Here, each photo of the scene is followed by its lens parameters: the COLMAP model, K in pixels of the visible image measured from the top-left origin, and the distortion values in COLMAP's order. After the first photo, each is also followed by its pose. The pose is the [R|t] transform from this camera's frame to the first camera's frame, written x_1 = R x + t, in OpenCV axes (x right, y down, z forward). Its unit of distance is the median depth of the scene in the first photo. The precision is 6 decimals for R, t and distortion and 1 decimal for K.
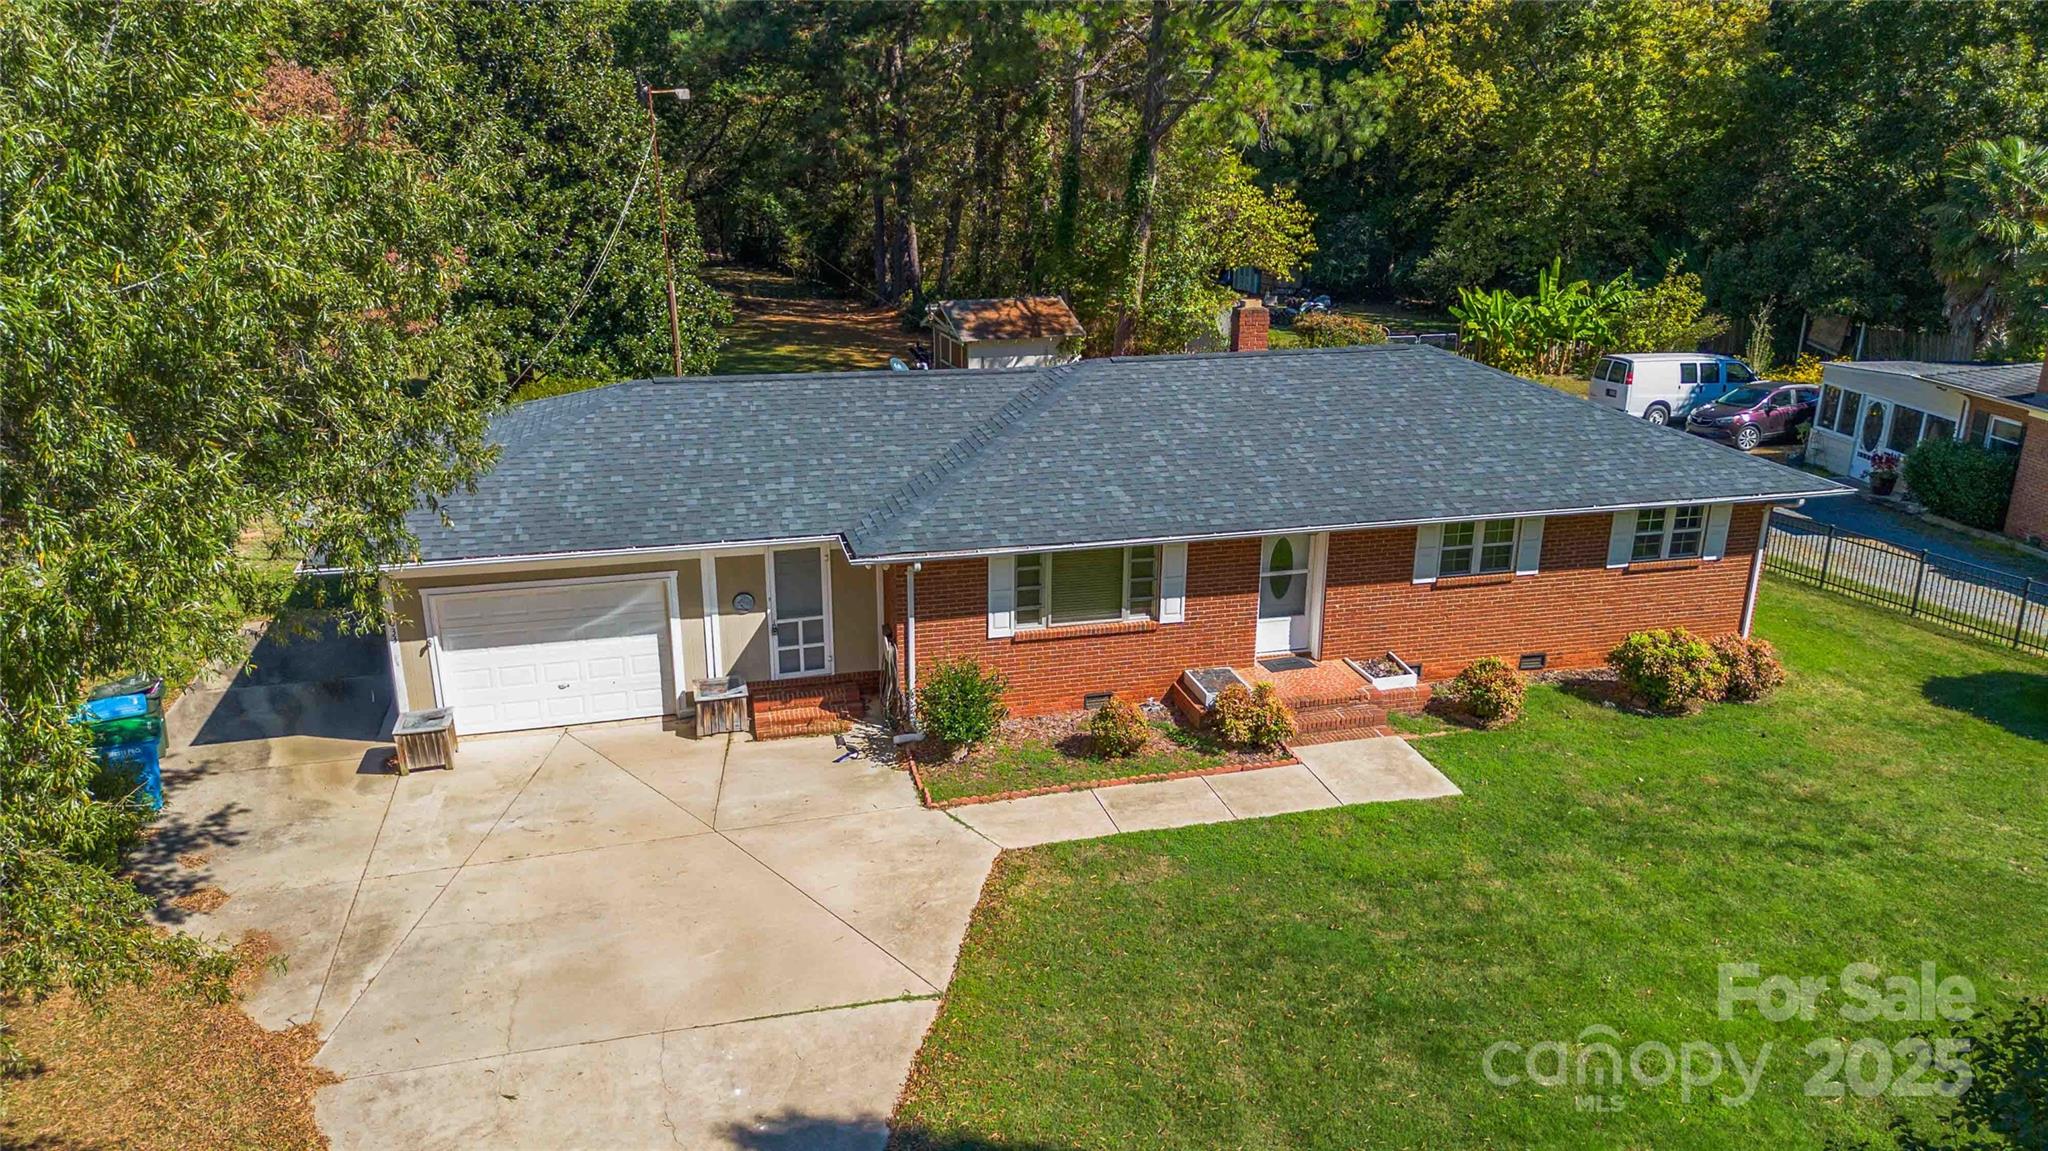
lens RADIAL K [[1442.5, 0, 1021.9], [0, 1442.5, 575.1], [0, 0, 1]] dist [0.058689, -0.038006]
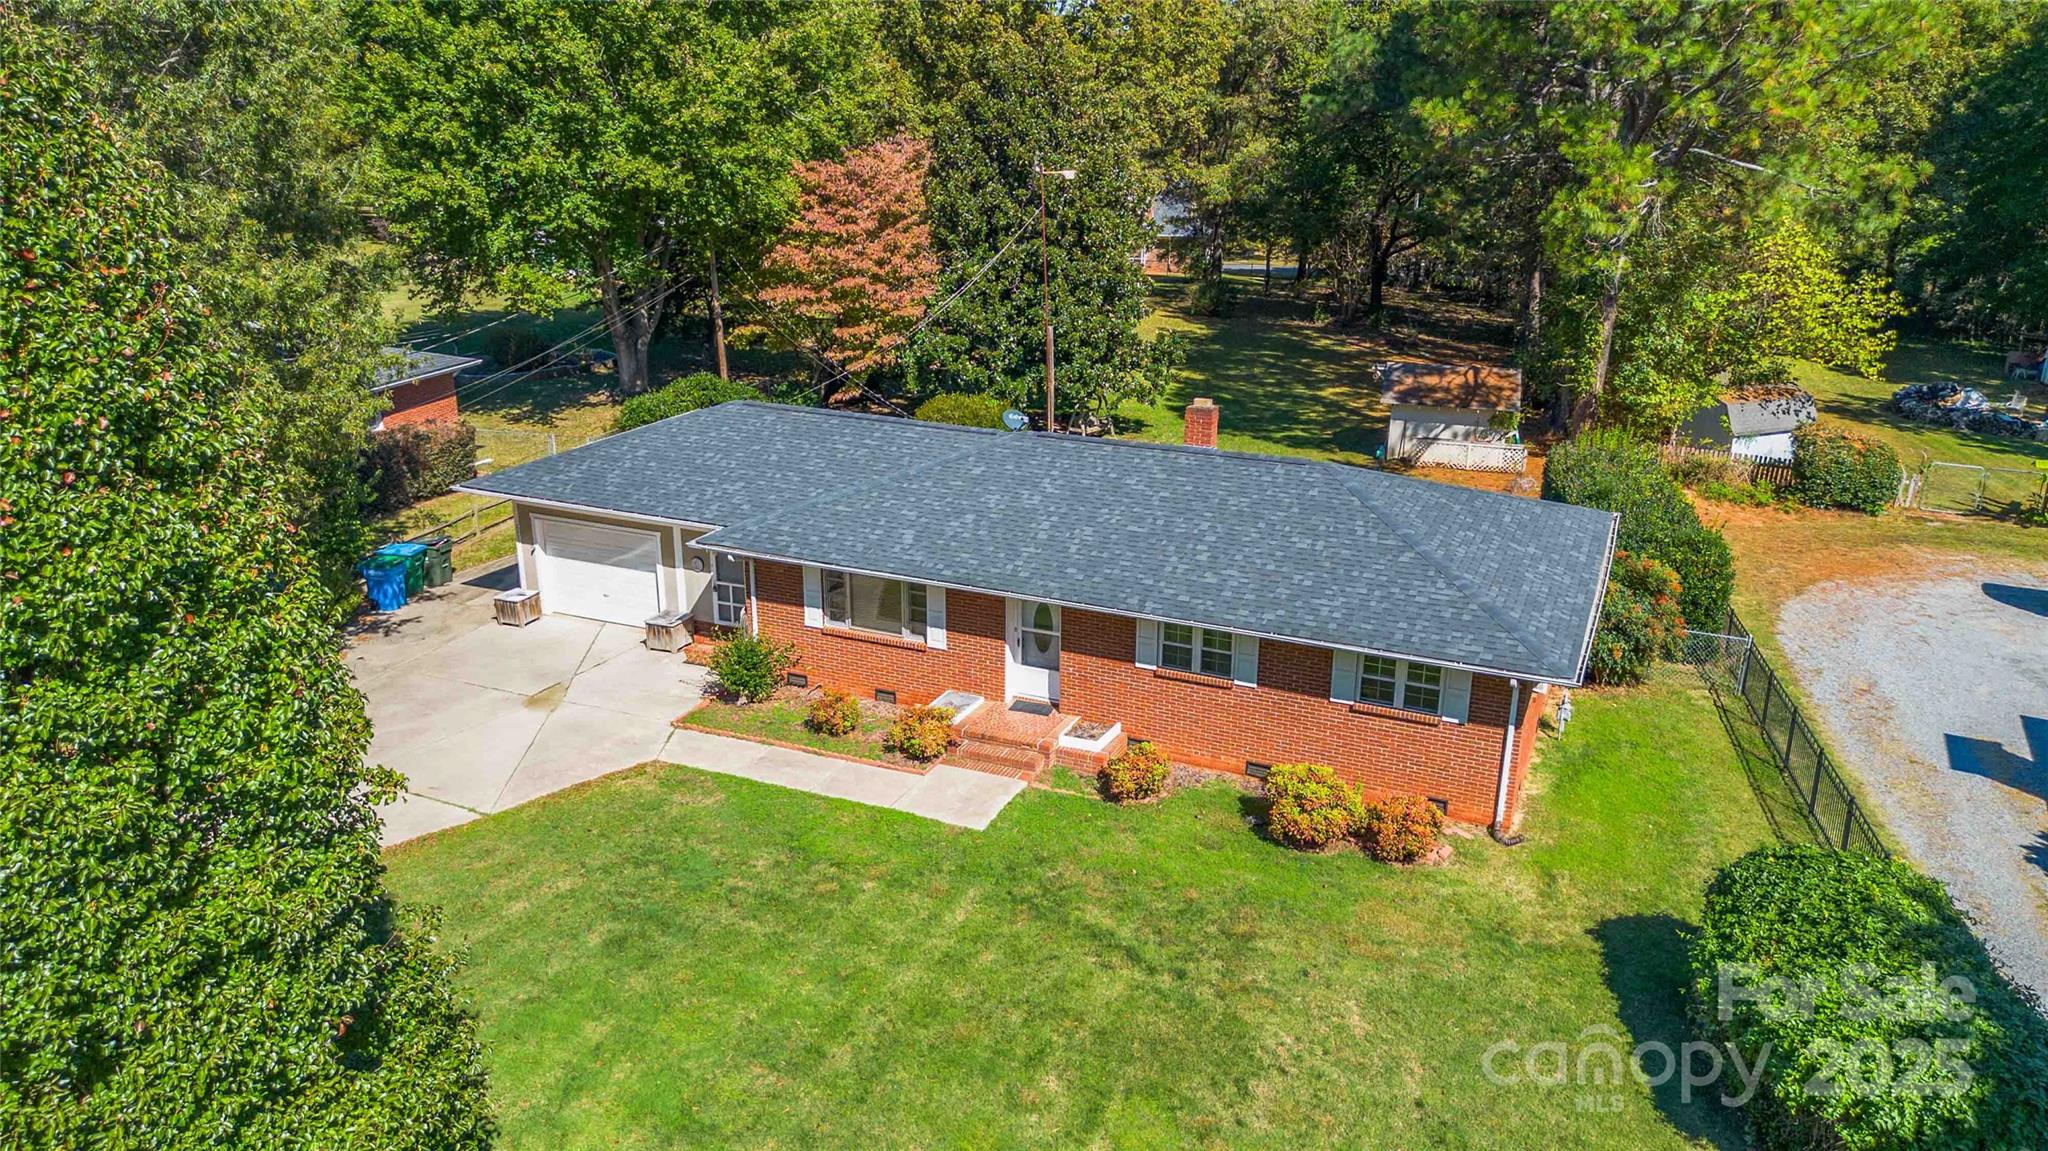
lens RADIAL K [[1442.5, 0, 1030.9], [0, 1442.5, 565.7], [0, 0, 1]] dist [0.058689, -0.038006]
pose [[0.782110, 0.193953, -0.592187, 0.909896], [-0.199757, 0.978211, 0.056562, -0.125873], [0.590254, 0.074056, 0.803813, 0.048922]]
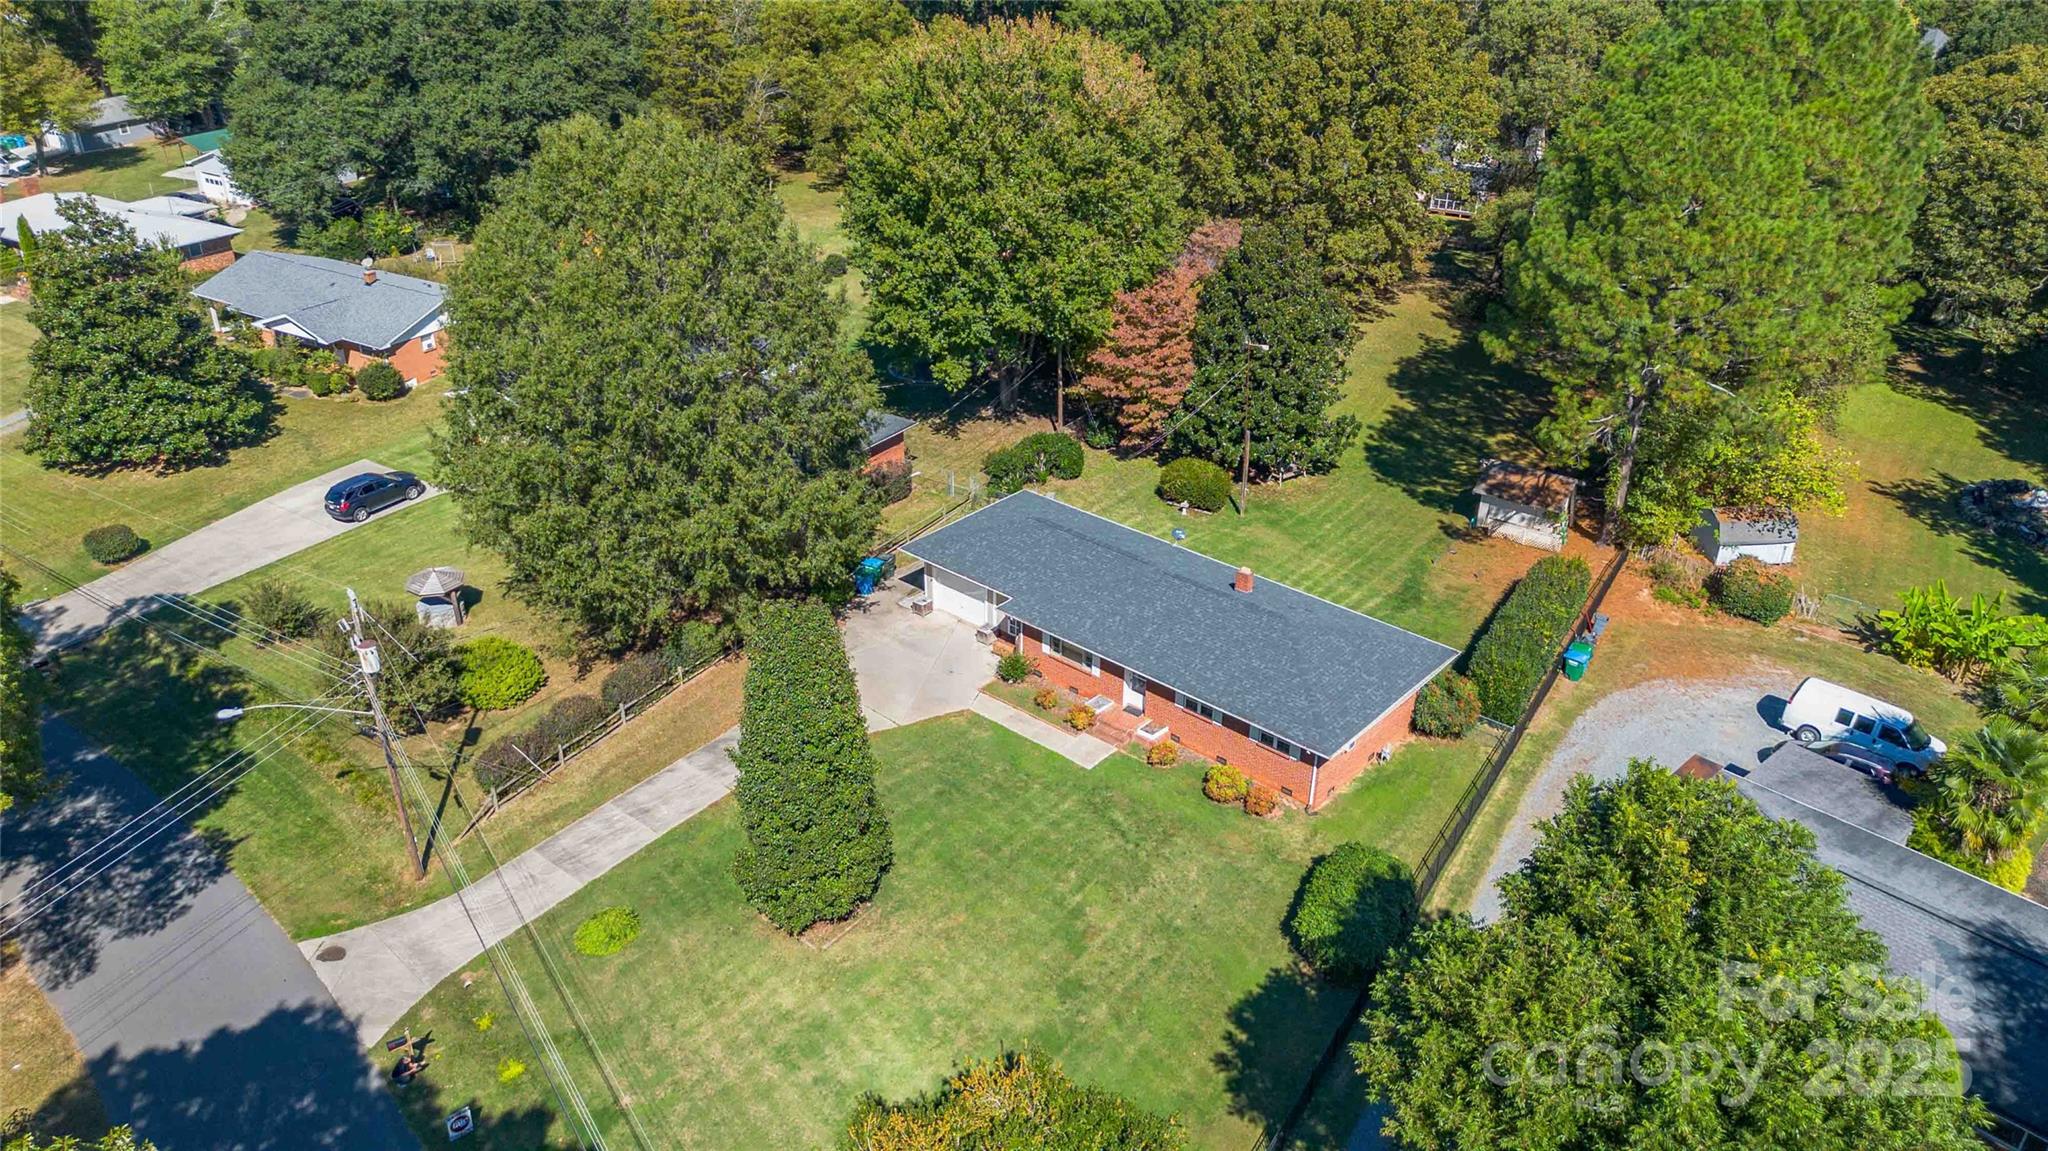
lens RADIAL K [[1442.5, 0, 1015.3], [0, 1442.5, 572.9], [0, 0, 1]] dist [0.058689, -0.038006]
pose [[0.554146, 0.386709, -0.737142, 1.988653], [-0.265243, 0.921412, 0.283982, -0.895070], [0.789030, 0.038154, 0.613169, -0.803934]]
